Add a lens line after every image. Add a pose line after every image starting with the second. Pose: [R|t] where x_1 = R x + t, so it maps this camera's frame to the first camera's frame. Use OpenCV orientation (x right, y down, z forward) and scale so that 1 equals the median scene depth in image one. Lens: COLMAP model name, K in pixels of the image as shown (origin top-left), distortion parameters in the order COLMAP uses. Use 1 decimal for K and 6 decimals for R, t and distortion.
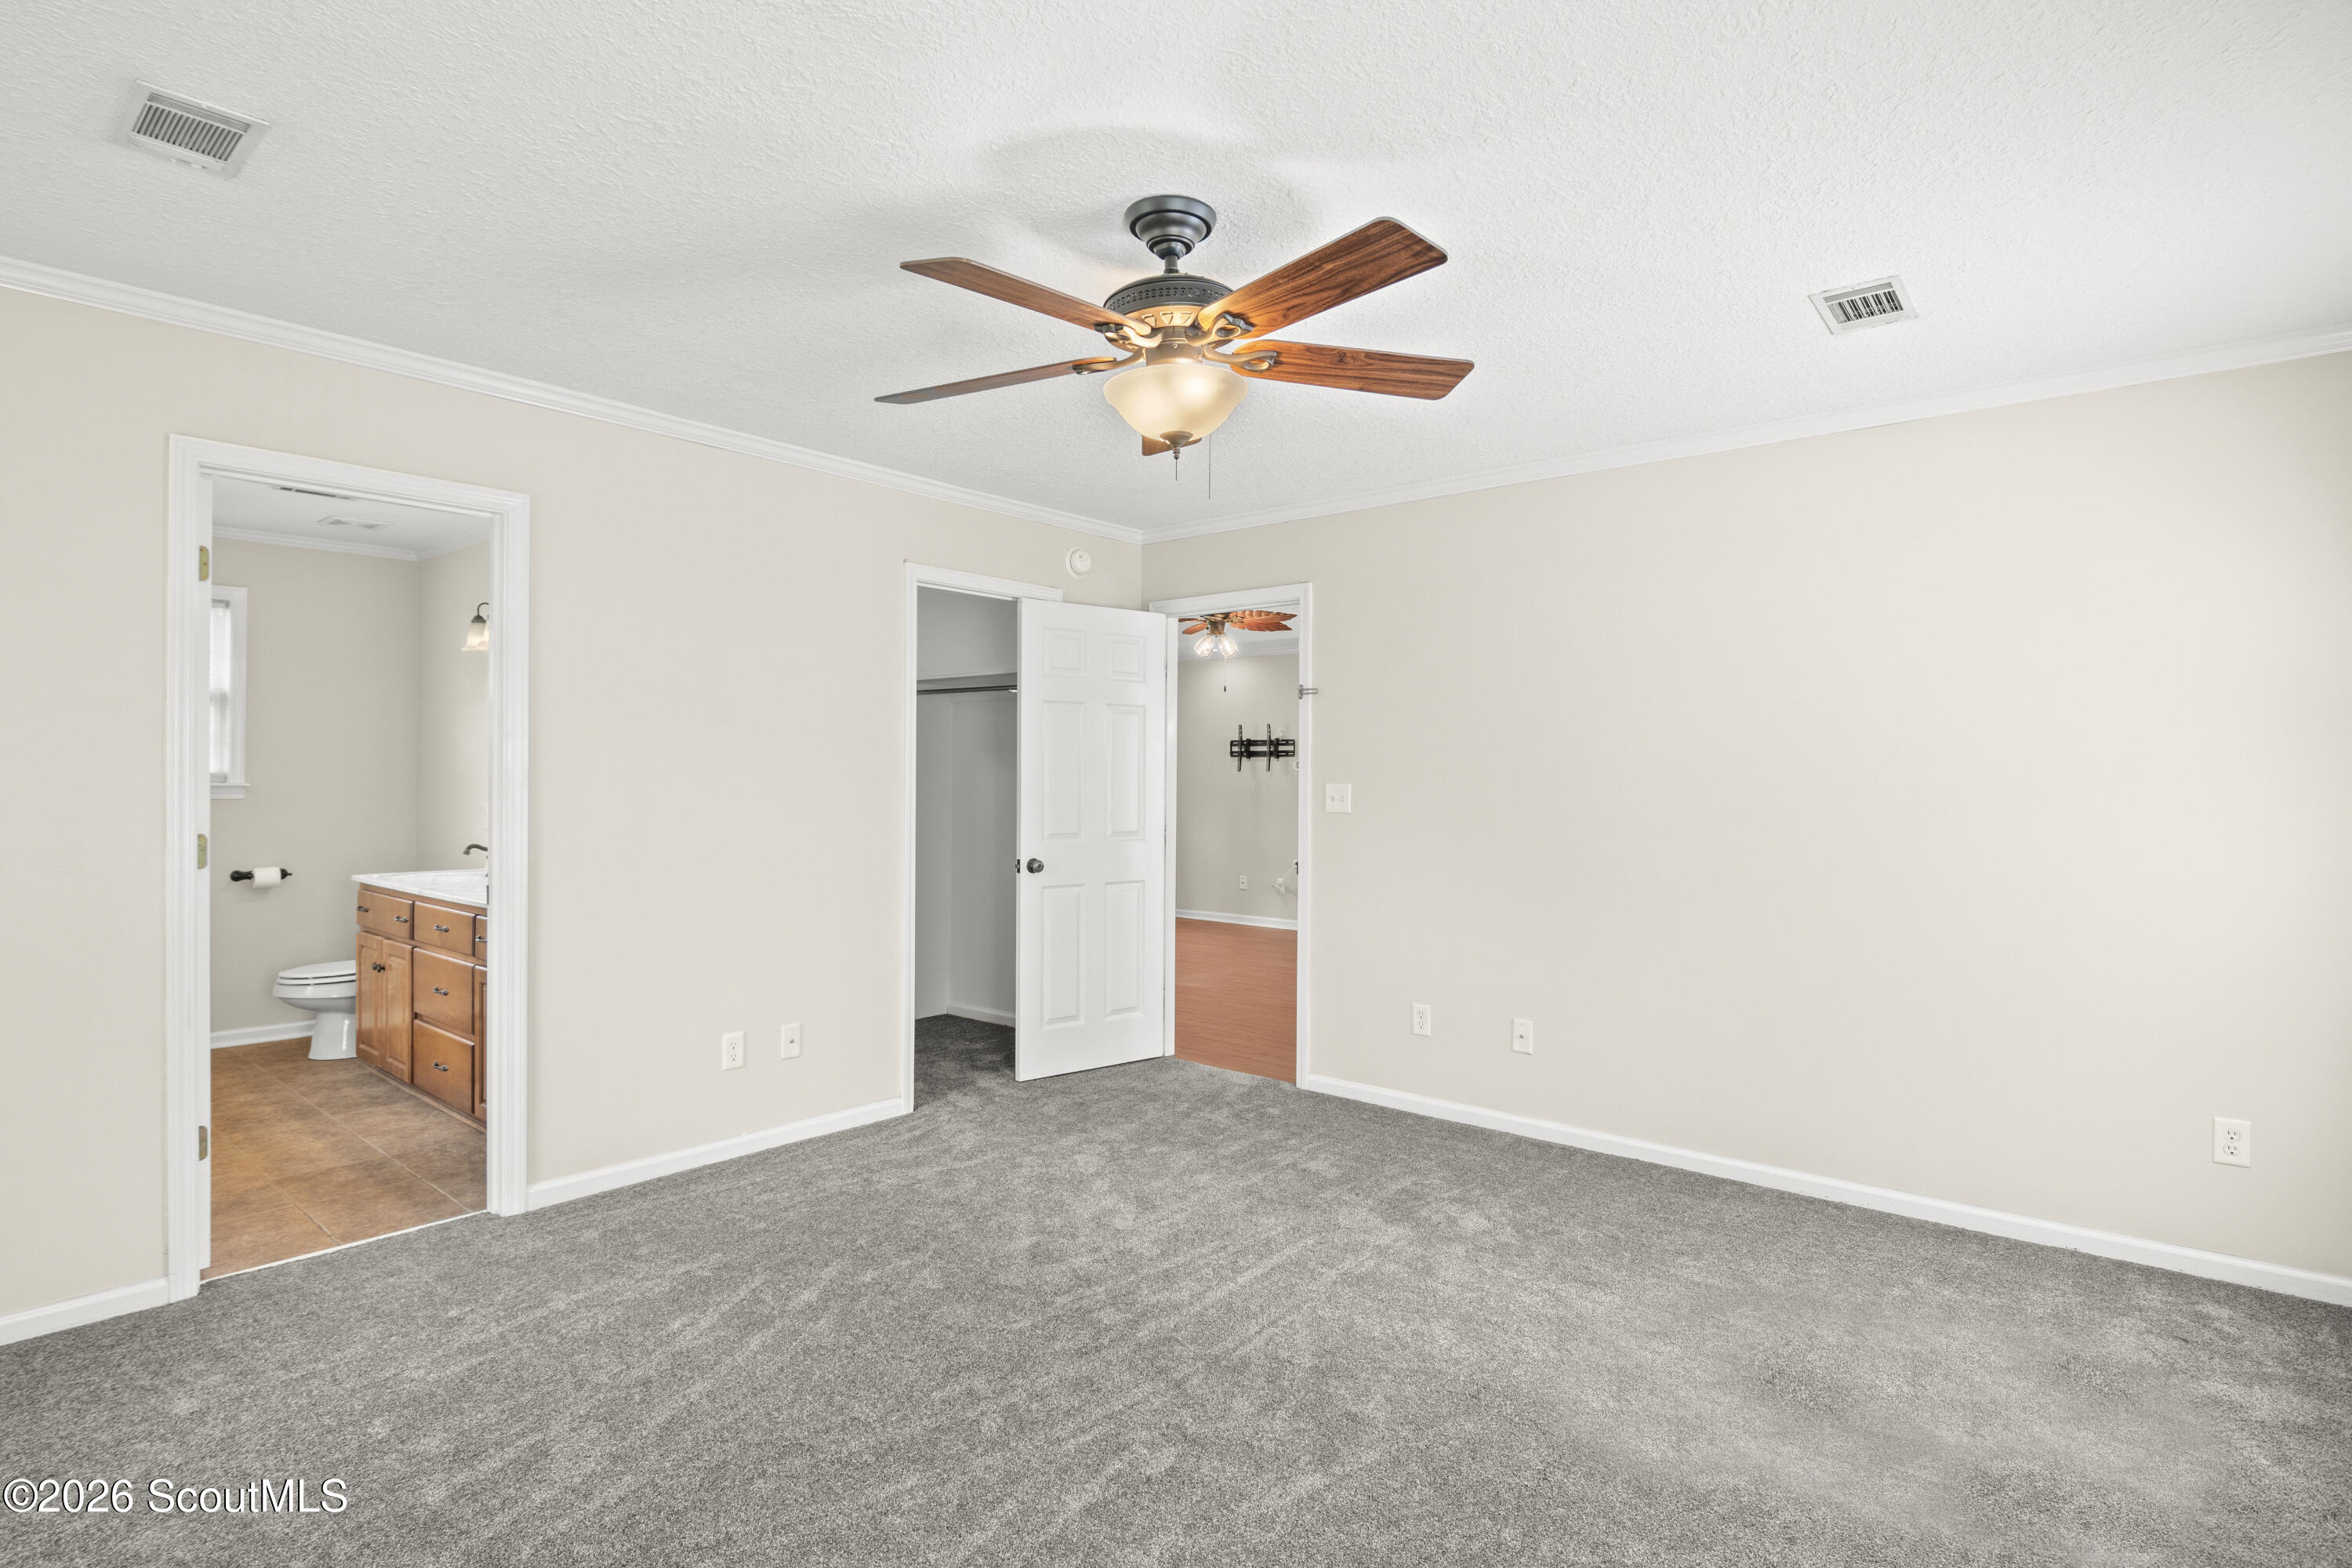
lens RADIAL K [[1170.1, 0, 1176.0], [0, 1170.1, 784.0], [0, 0, 1]] dist [-0.025498, -0.000432]
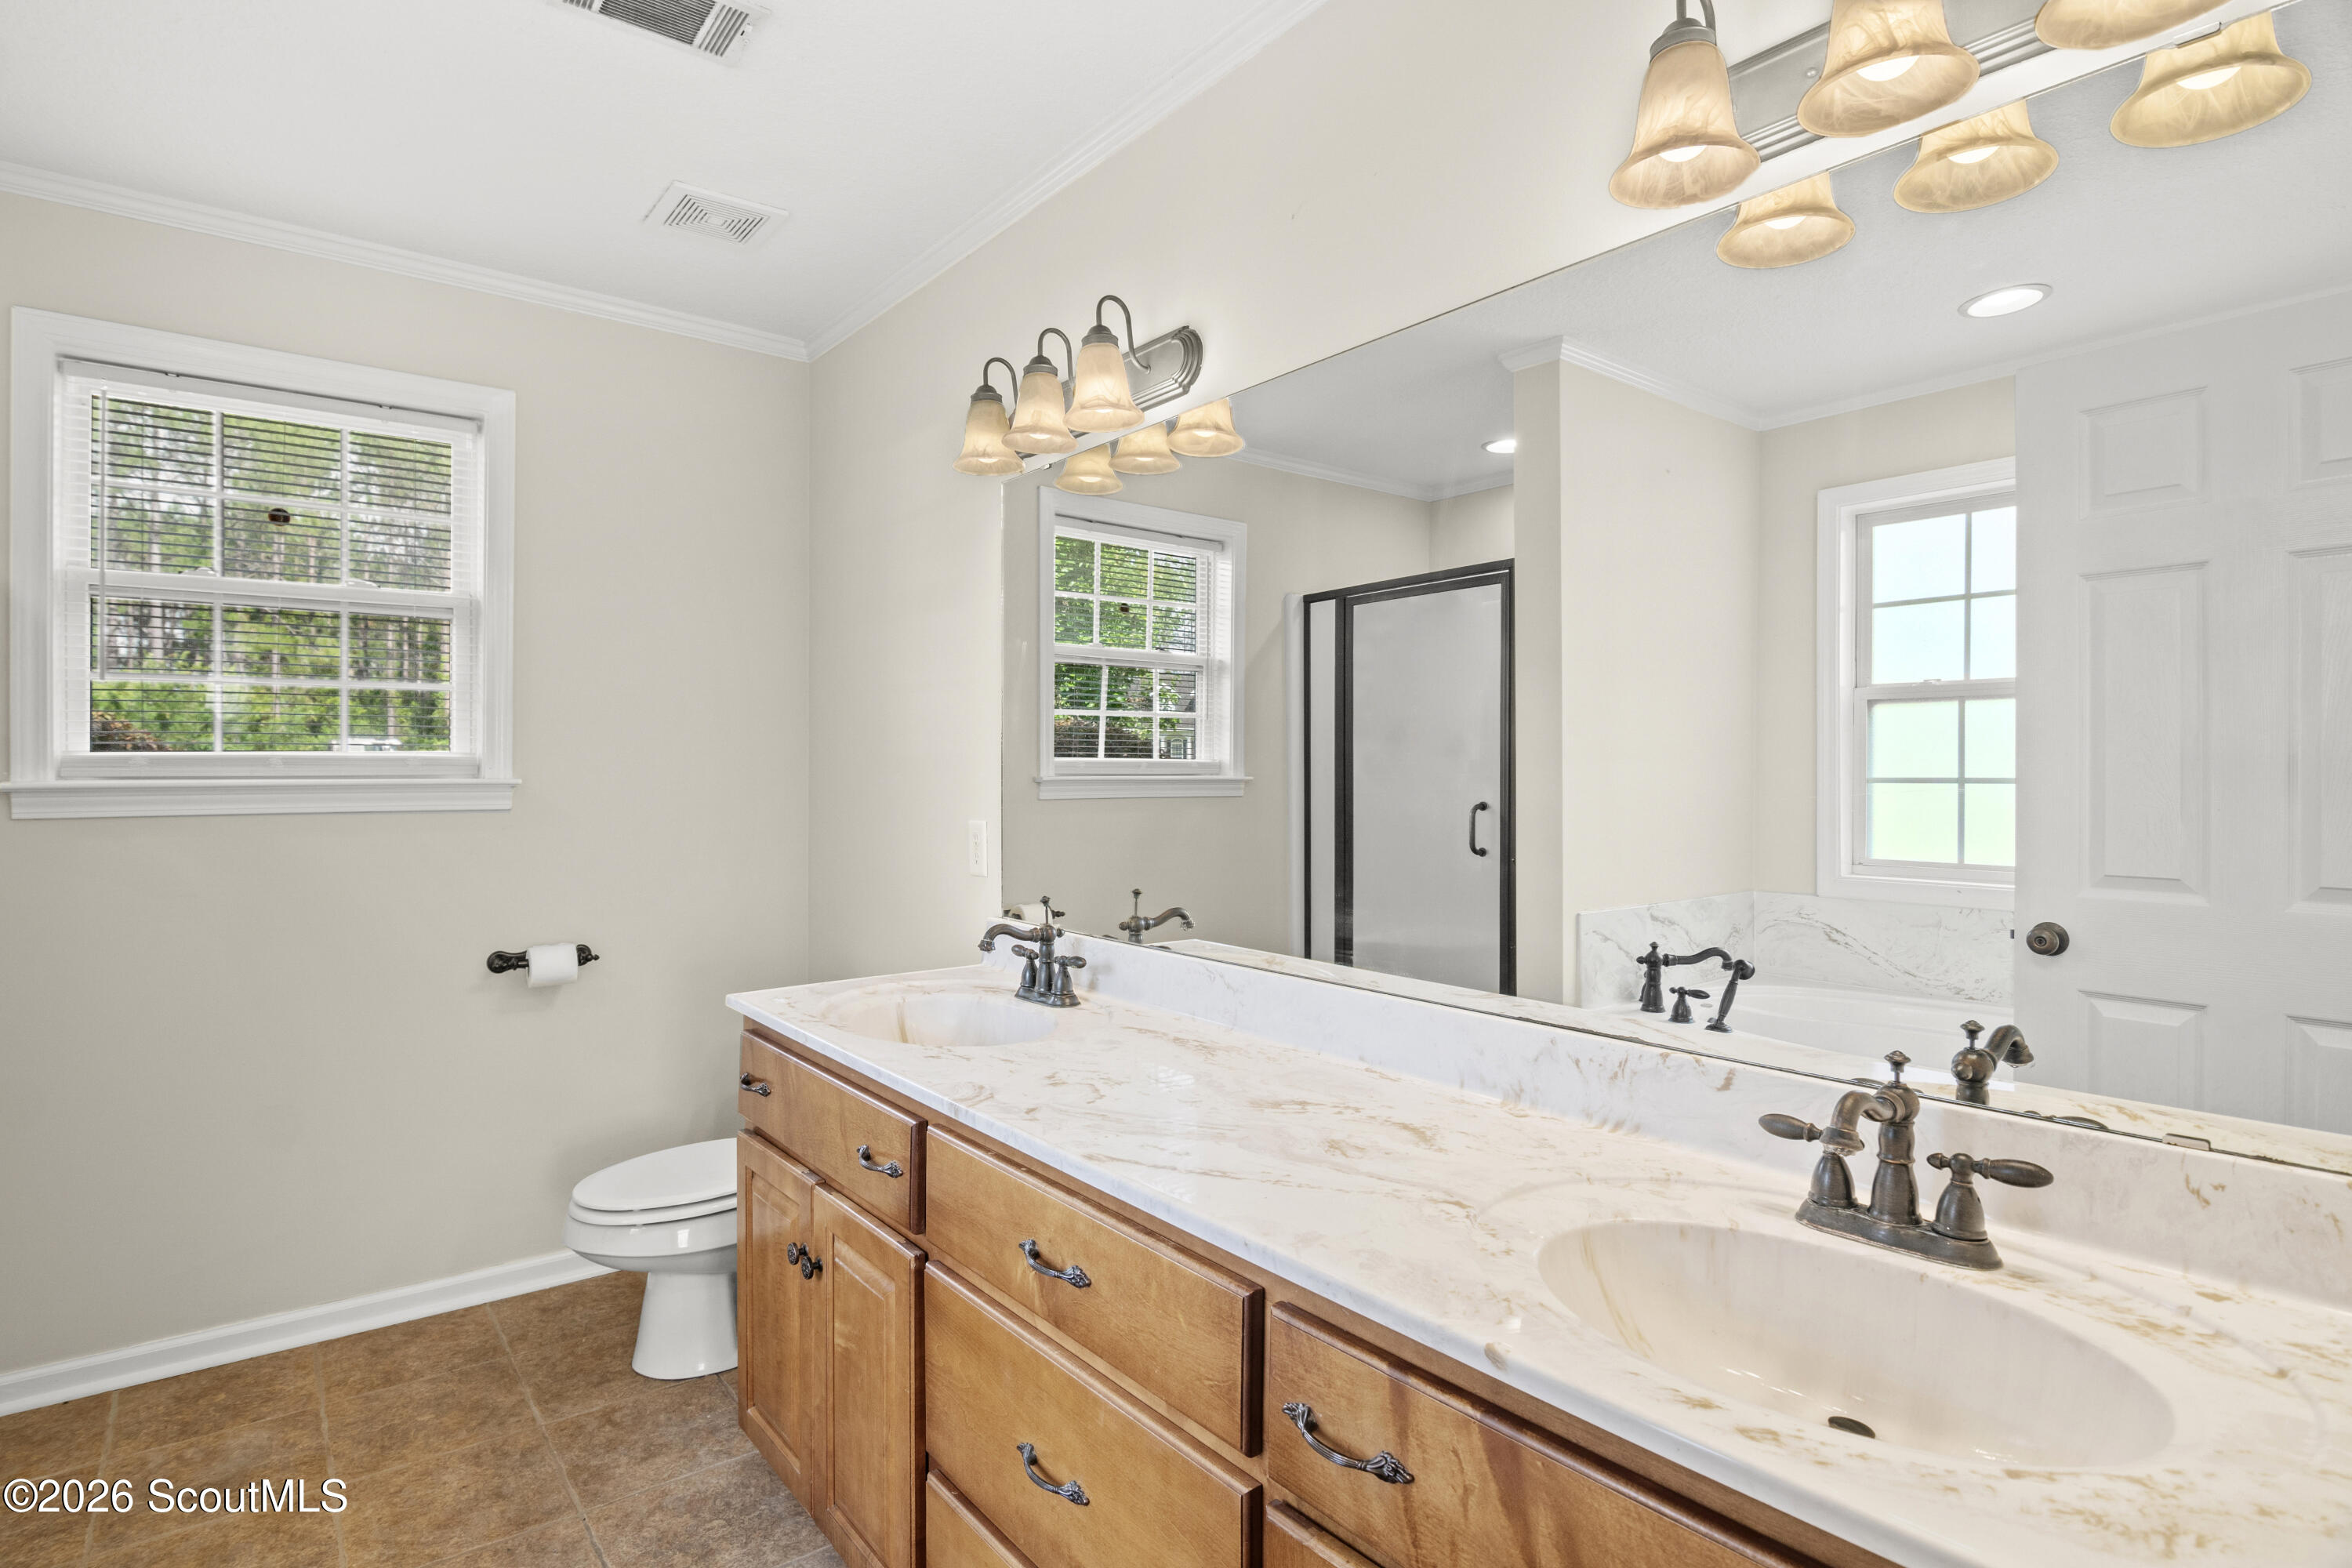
lens RADIAL K [[1170.1, 0, 1176.0], [0, 1170.1, 784.0], [0, 0, 1]] dist [-0.025498, -0.000432]
pose [[0.981088, -0.001032, -0.193559, -0.428026], [0.002726, 0.999960, 0.008485, -0.001669], [0.193543, -0.008853, 0.981052, 0.560437]]
